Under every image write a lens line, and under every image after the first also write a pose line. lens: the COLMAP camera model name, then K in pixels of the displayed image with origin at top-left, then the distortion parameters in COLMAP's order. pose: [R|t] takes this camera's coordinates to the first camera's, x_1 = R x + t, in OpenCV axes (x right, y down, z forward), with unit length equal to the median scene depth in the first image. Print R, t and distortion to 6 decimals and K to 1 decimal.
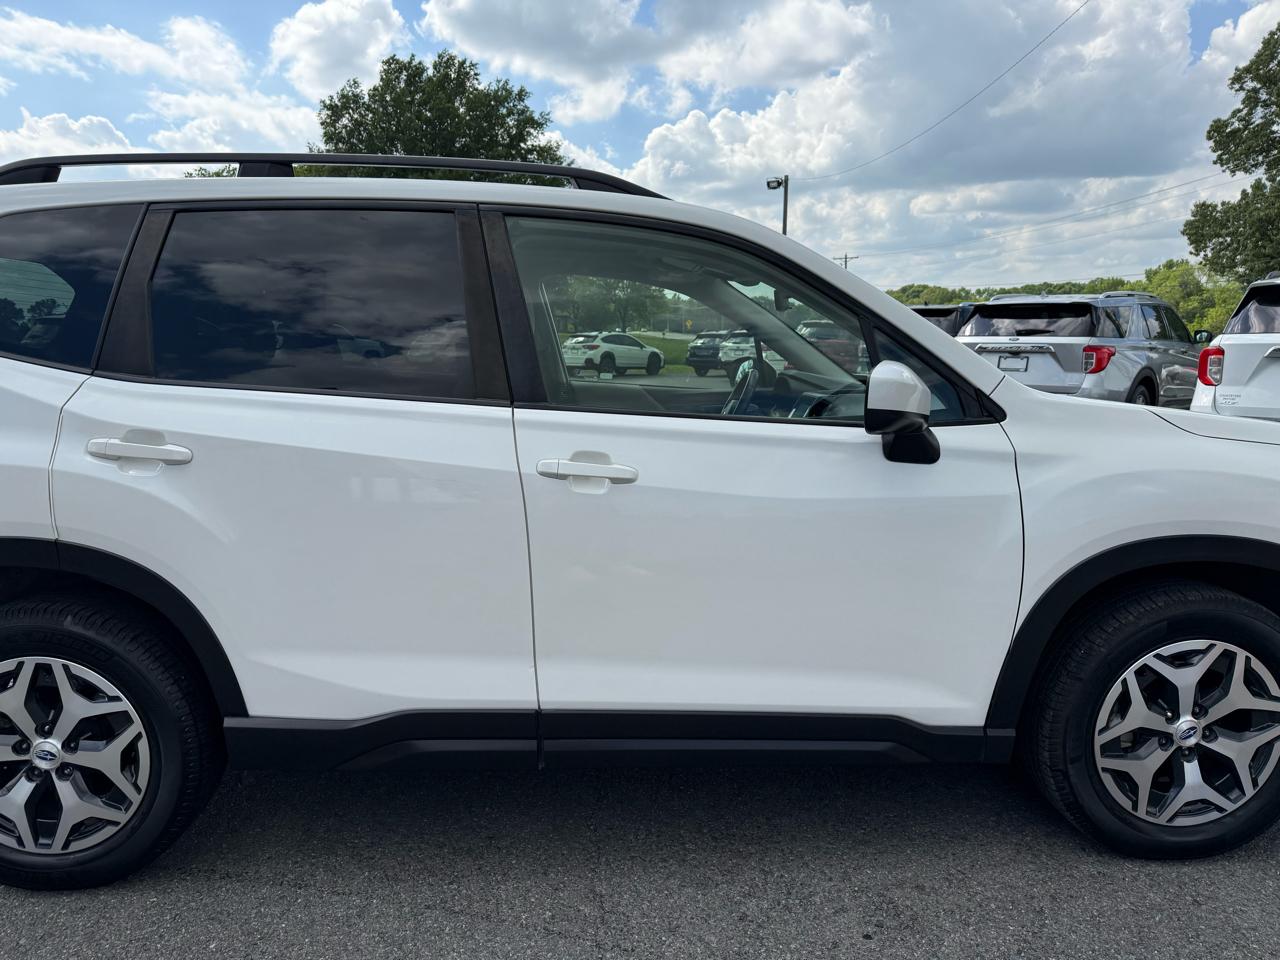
lens RADIAL K [[913.3, 0, 637.4], [0, 913.3, 487.8], [0, 0, 1]] dist [0.032825, -0.040652]
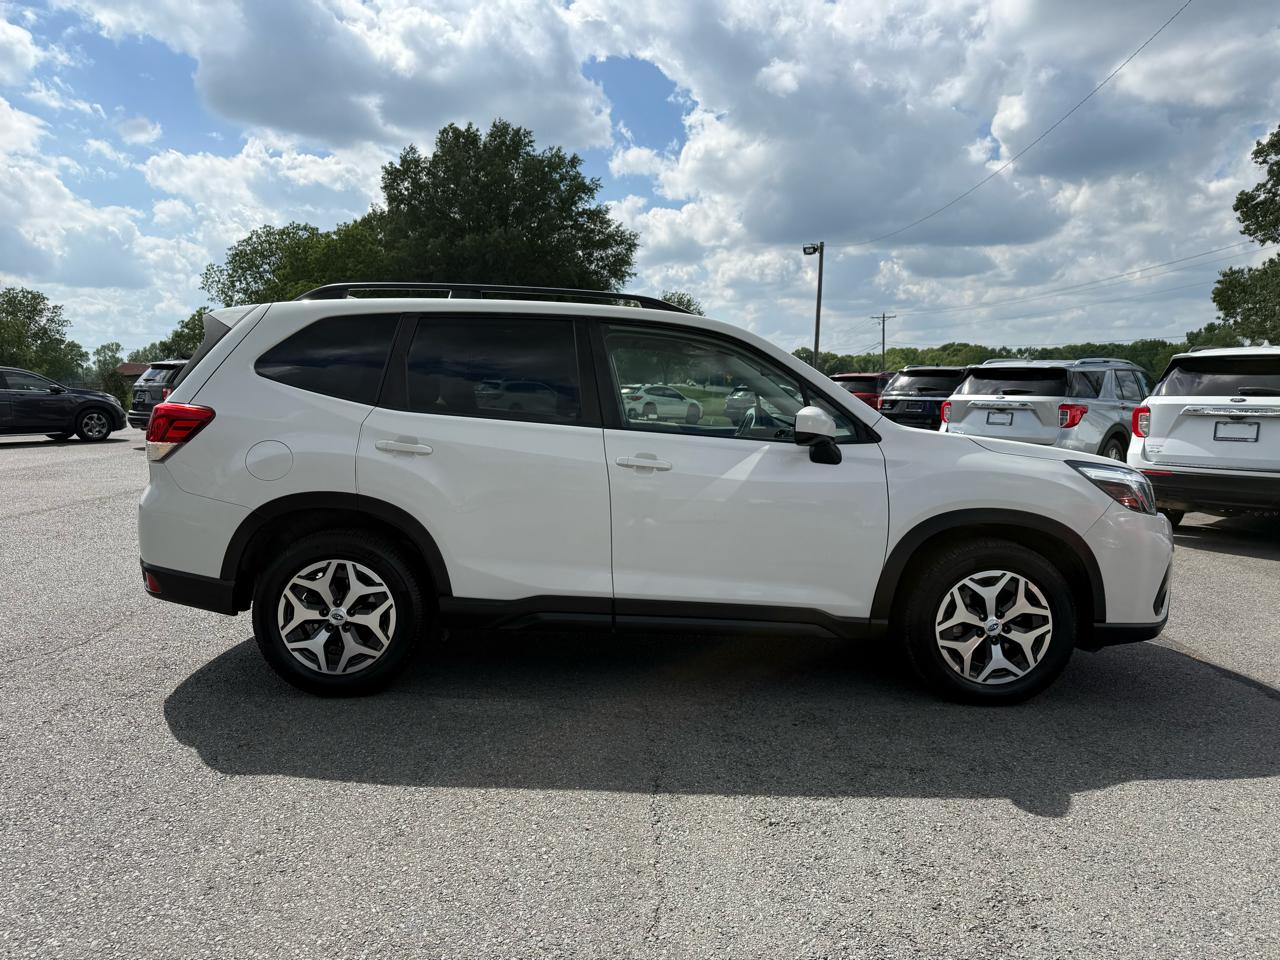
lens RADIAL K [[913.3, 0, 639.3], [0, 913.3, 464.2], [0, 0, 1]] dist [0.032825, -0.040652]
pose [[0.998927, 0.020769, -0.041385, 0.009718], [-0.024067, 0.996436, -0.080844, 0.119767], [0.039559, 0.081754, 0.995867, -0.742395]]
